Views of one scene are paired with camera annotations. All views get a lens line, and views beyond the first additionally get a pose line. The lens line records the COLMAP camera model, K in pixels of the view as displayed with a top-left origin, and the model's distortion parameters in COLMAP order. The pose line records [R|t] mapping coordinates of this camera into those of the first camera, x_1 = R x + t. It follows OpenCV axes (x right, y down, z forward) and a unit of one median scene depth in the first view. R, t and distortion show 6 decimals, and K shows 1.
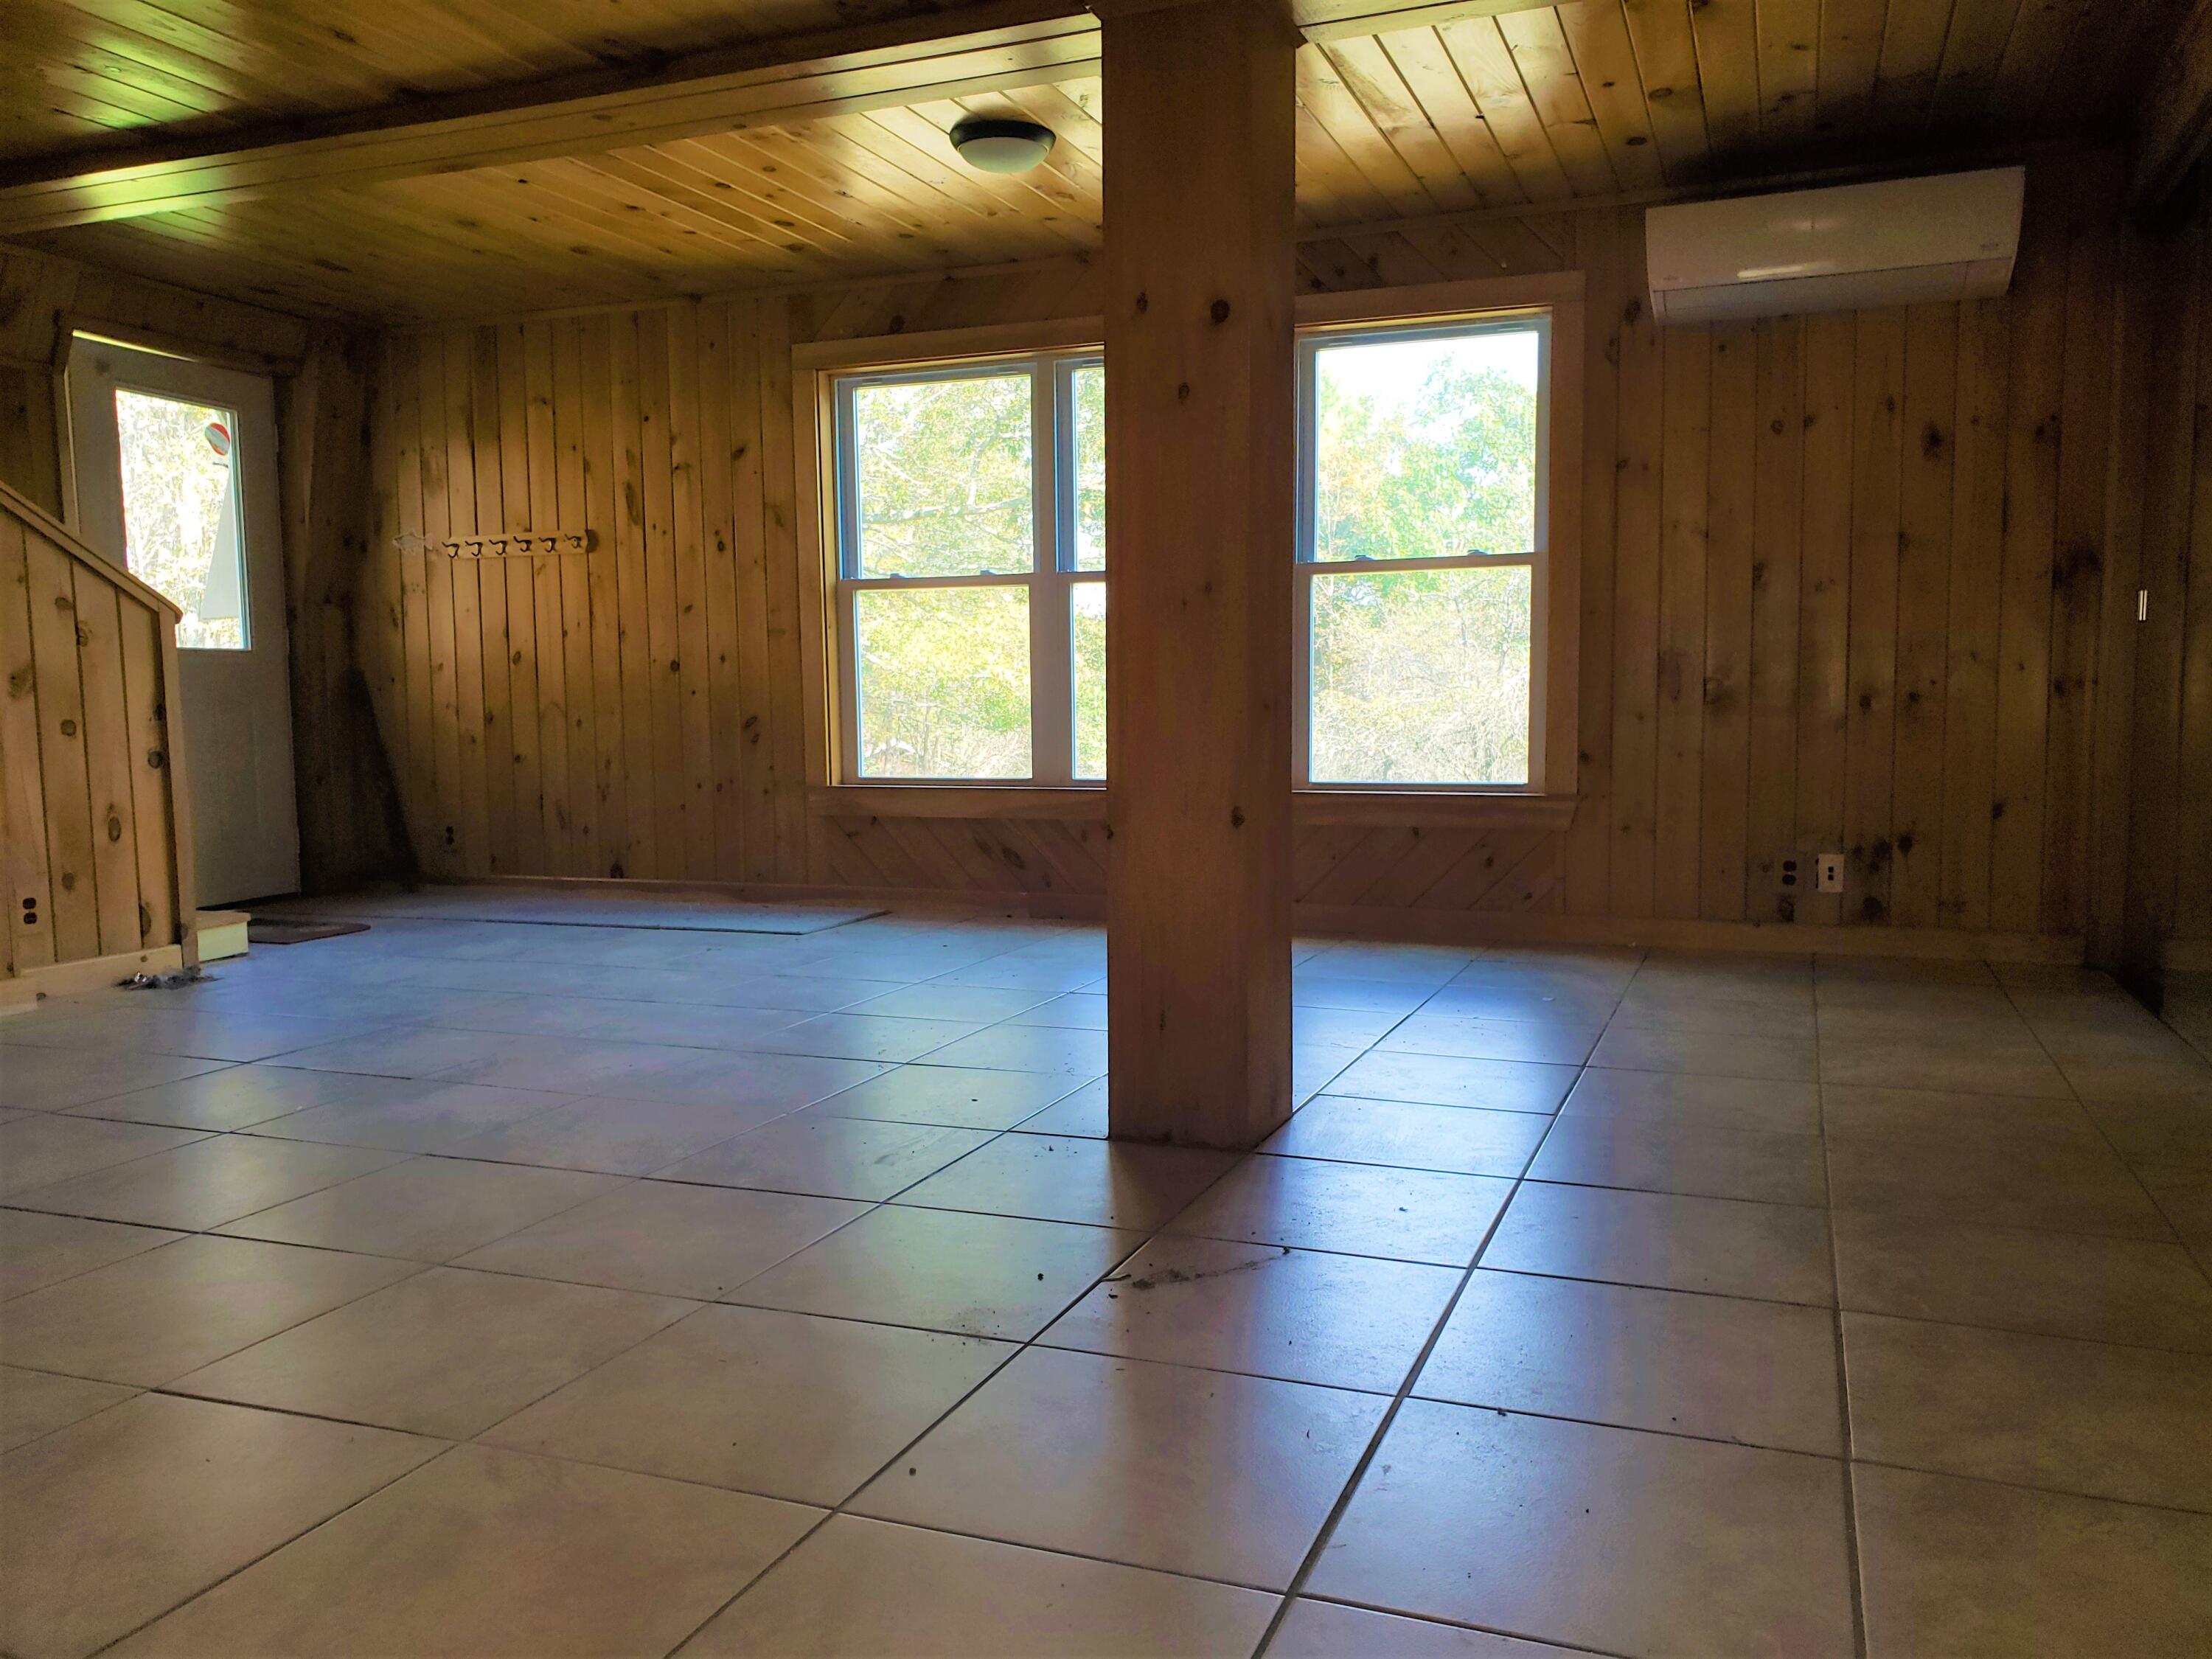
lens RADIAL K [[1740.9, 0, 1111.3], [0, 1740.9, 868.2], [0, 0, 1]] dist [-0.000142, 0.012449]
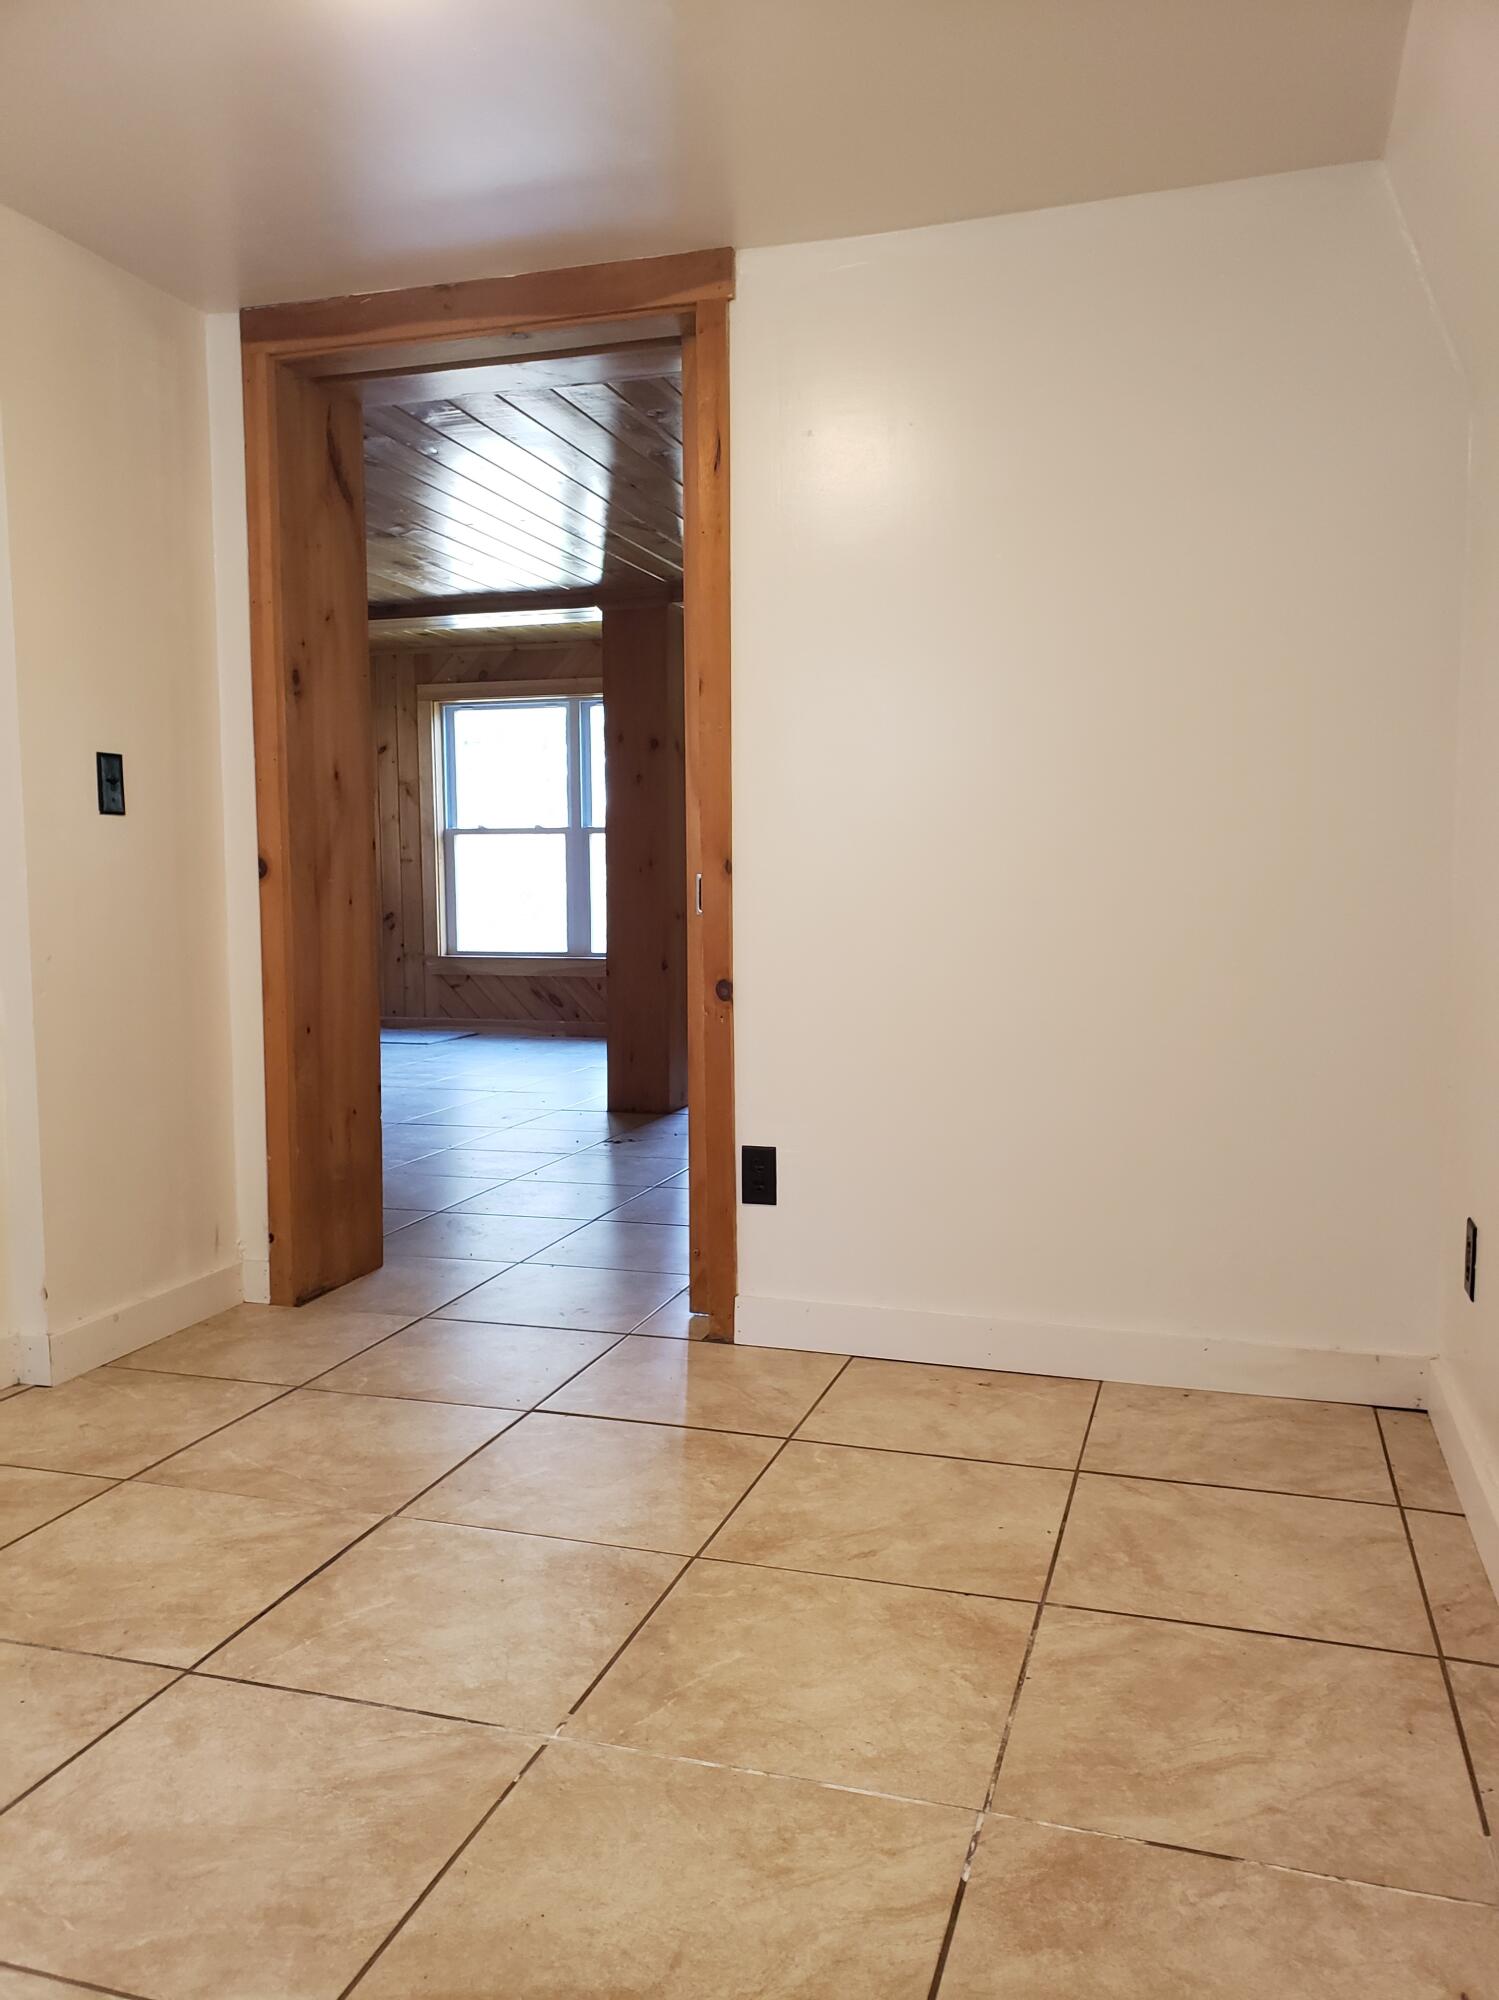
lens RADIAL K [[1570.7, 0, 749.5], [0, 1570.7, 1000.0], [0, 0, 1]] dist [0.005432, 0.003294]
pose [[0.996984, -0.003708, 0.077519, 0.011340], [0.004732, 0.999904, -0.013029, 0.014369], [-0.077464, 0.013356, 0.996906, -0.503382]]
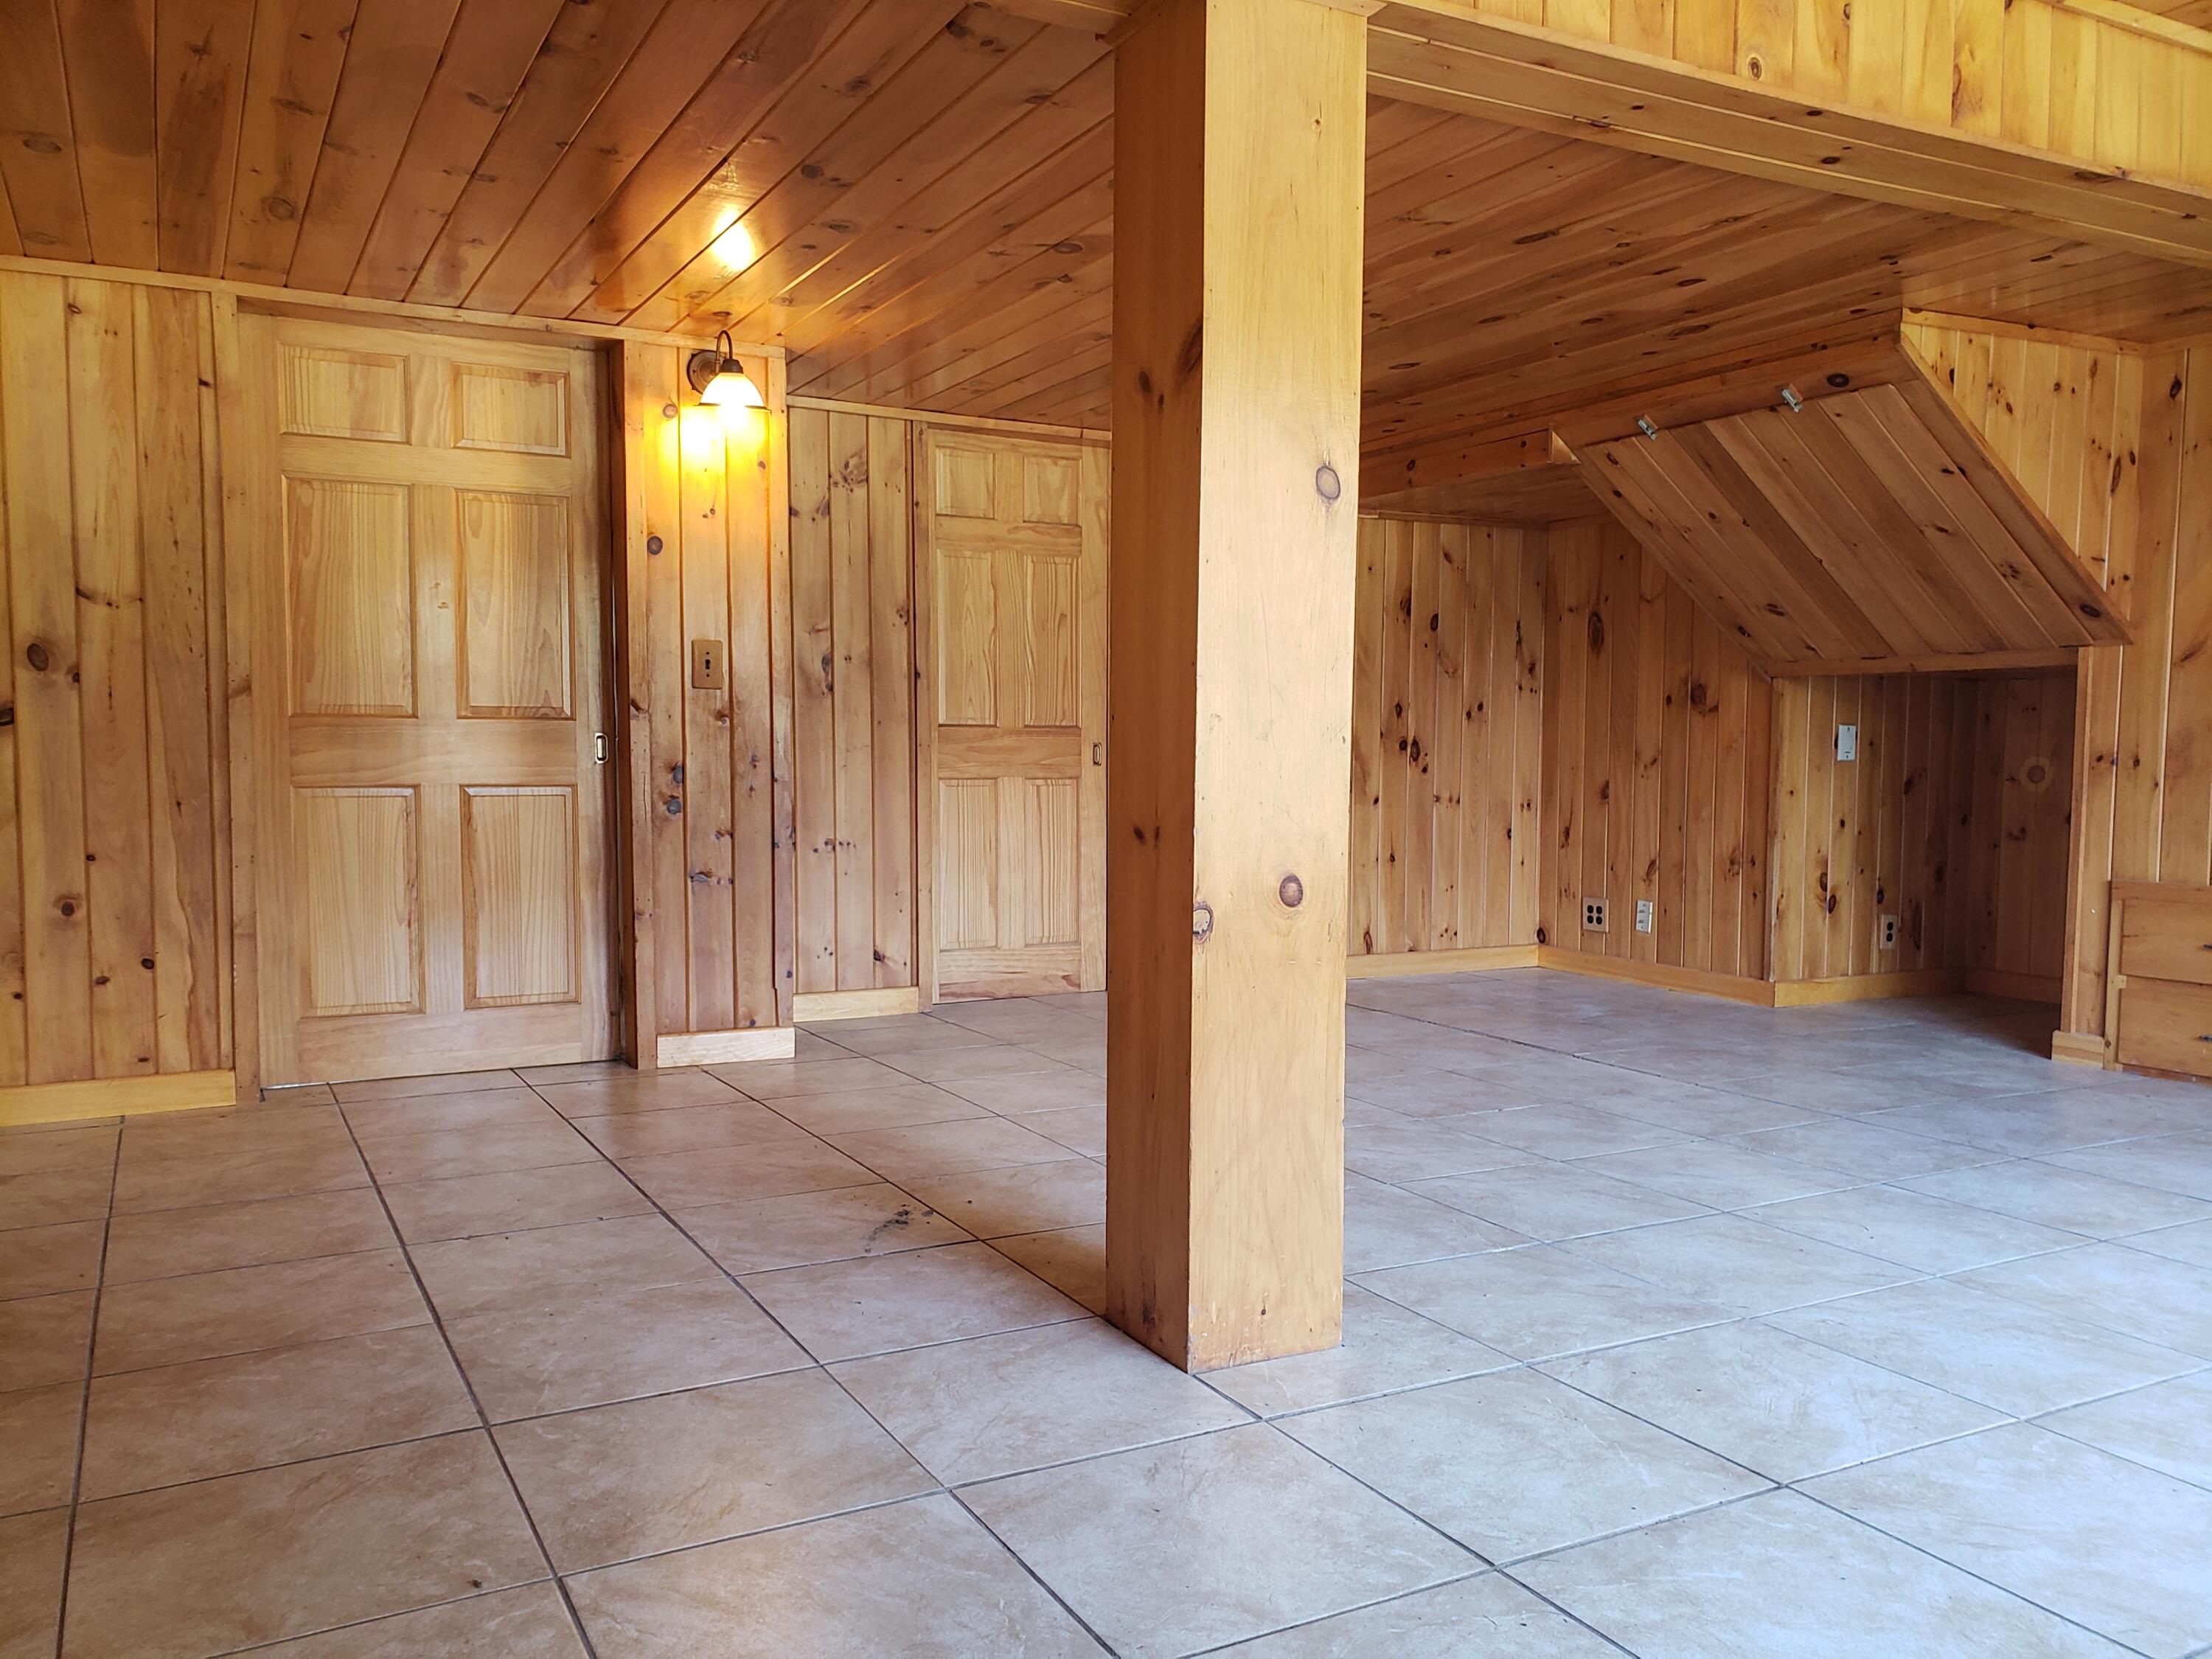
lens RADIAL K [[1740.9, 0, 1111.3], [0, 1740.9, 868.2], [0, 0, 1]] dist [-0.000142, 0.012449]
pose [[-0.647125, 0.064135, -0.759681, 0.620837], [-0.068902, 0.987457, 0.142058, -0.163594], [0.759264, 0.144273, -0.634589, 1.272886]]
